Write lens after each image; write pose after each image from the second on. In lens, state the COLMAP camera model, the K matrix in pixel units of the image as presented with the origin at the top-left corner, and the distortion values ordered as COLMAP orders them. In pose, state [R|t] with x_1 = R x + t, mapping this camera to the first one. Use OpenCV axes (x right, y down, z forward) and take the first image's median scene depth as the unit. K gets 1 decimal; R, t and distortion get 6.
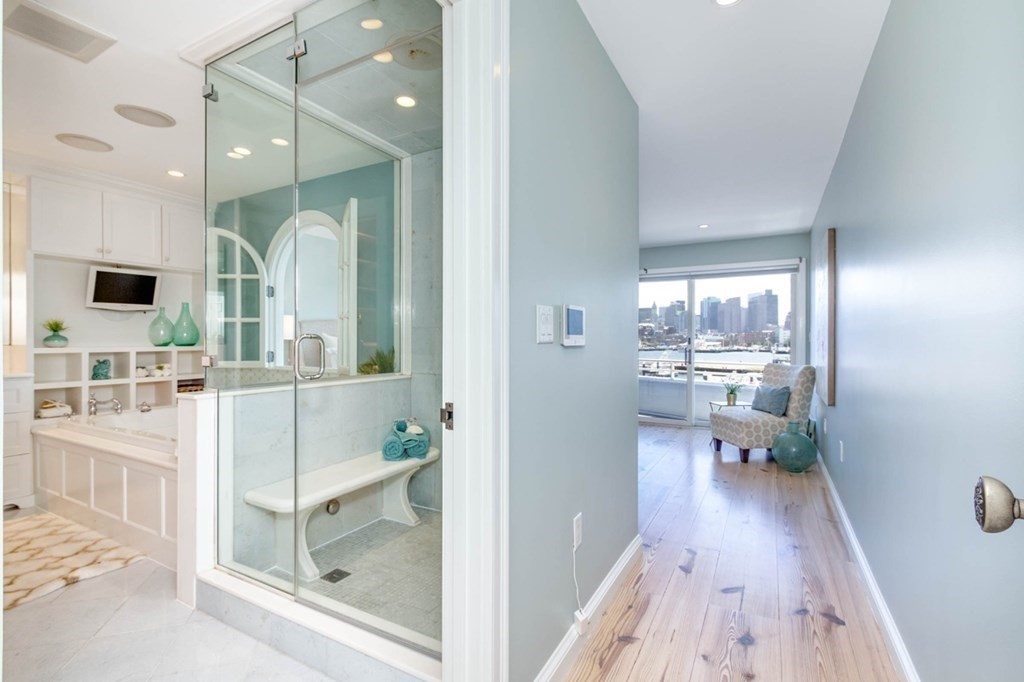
lens RADIAL K [[461.5, 0, 512.0], [0, 461.5, 341.0], [0, 0, 1]] dist [0.004655, -0.000628]
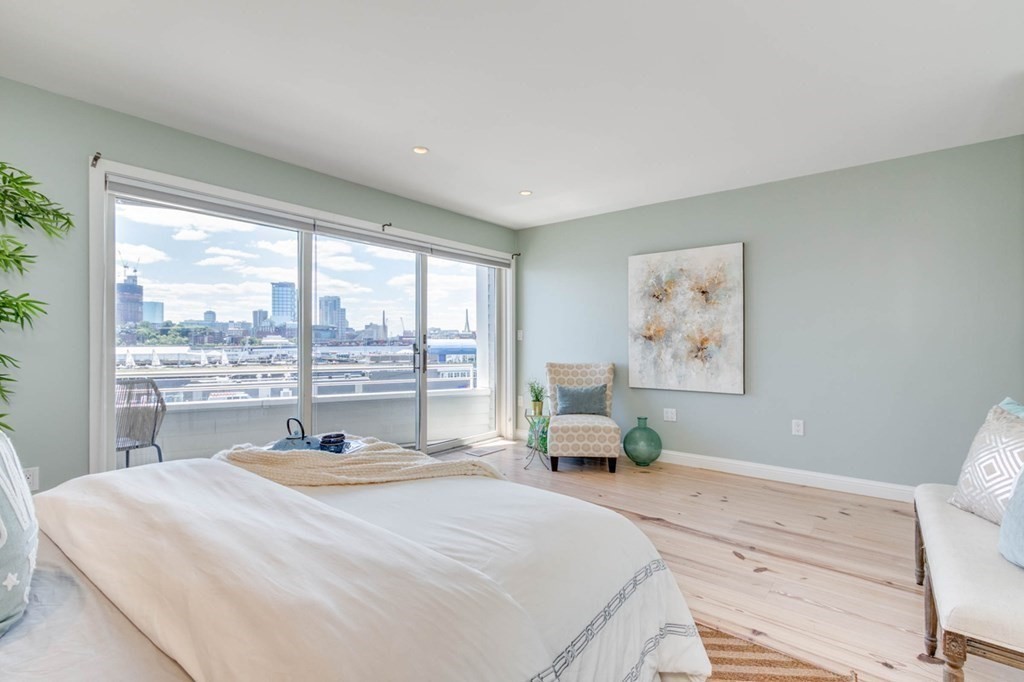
lens RADIAL K [[469.0, 0, 512.0], [0, 469.0, 341.0], [0, 0, 1]] dist [0.002466, 0.000207]
pose [[0.163954, -0.004896, 0.986456, -0.349294], [0.002620, 0.999986, 0.004528, -0.000299], [-0.986465, 0.001843, 0.163964, 0.821731]]
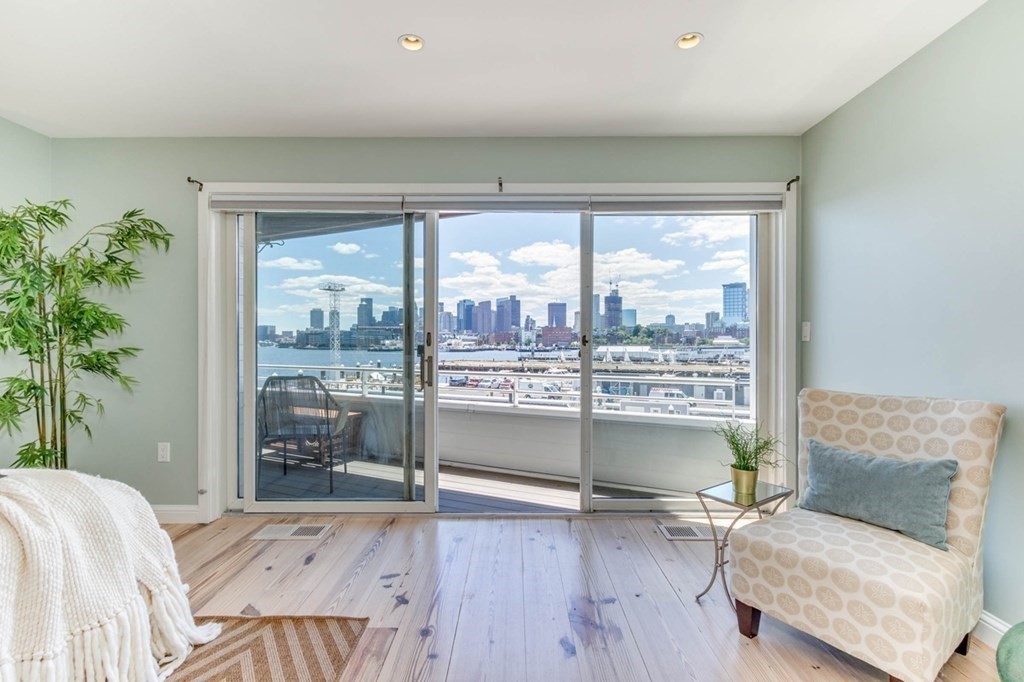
lens RADIAL K [[463.1, 0, 506.3], [0, 463.1, 342.7], [0, 0, 1]] dist [0.000364, 0.000025]
pose [[0.880544, -0.004709, 0.473940, 0.088001], [0.002898, 0.999985, 0.004551, 0.001516], [-0.473955, -0.002634, 0.880545, 0.671219]]
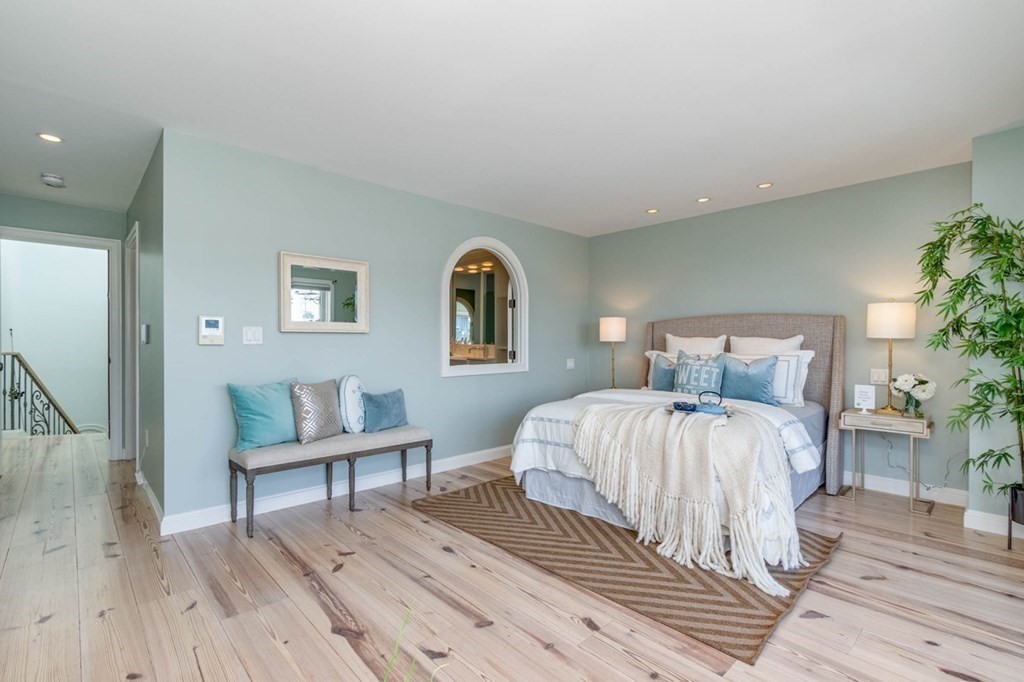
lens RADIAL K [[469.0, 0, 512.0], [0, 469.0, 341.0], [0, 0, 1]] dist [0.002466, 0.000207]
pose [[-0.301984, -0.004576, -0.953302, 0.496318], [-0.002368, 0.999989, -0.004050, 0.000478], [0.953310, 0.001034, -0.301991, 0.964987]]
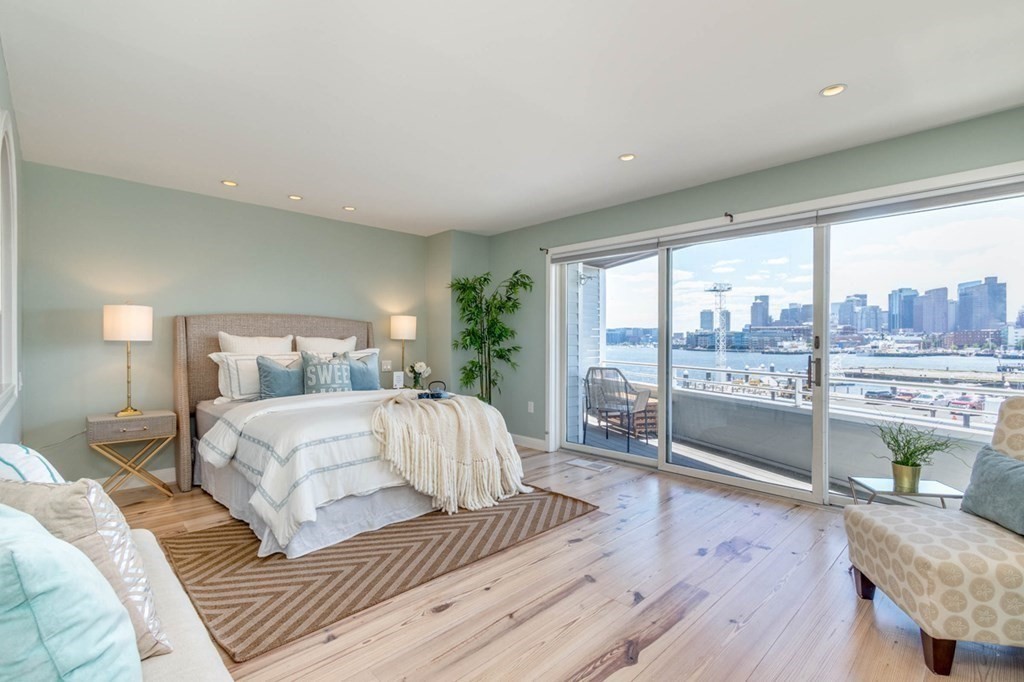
lens RADIAL K [[464.5, 0, 510.1], [0, 464.5, 343.7], [0, 0, 1]] dist [0.001412, -0.001626]
pose [[0.956511, 0.000013, -0.291696, 0.223480], [0.000674, 0.999997, 0.002253, 0.000029], [0.291695, -0.002351, 0.956508, 0.429326]]
